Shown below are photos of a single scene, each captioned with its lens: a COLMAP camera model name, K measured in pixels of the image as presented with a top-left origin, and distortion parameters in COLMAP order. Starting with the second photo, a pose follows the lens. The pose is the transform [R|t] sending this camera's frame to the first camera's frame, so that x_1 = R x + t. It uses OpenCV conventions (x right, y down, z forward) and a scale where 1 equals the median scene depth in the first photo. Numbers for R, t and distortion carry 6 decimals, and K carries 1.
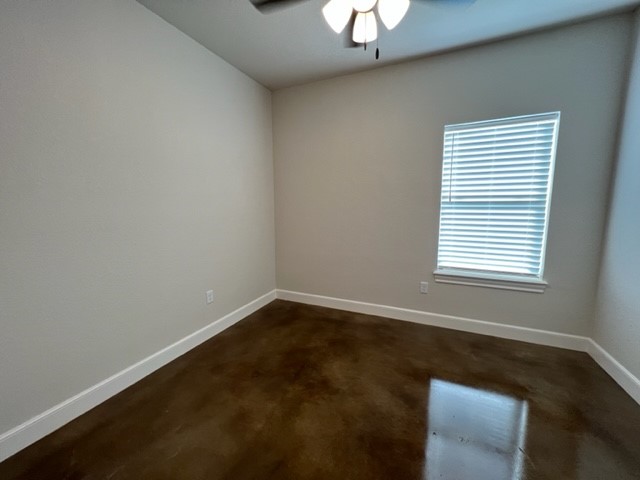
lens RADIAL K [[256.1, 0, 320.4], [0, 256.1, 236.6], [0, 0, 1]] dist [0.000742, 0.000167]
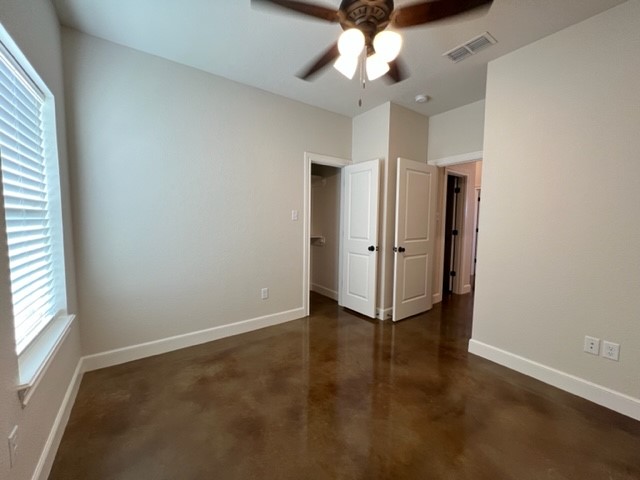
lens RADIAL K [[255.3, 0, 318.1], [0, 255.3, 239.2], [0, 0, 1]] dist [-0.002263, -0.000309]
pose [[-0.857356, -0.042562, 0.512961, -0.186930], [0.059608, 0.981661, 0.181079, -0.178030], [-0.511261, 0.185825, -0.839096, 1.503136]]
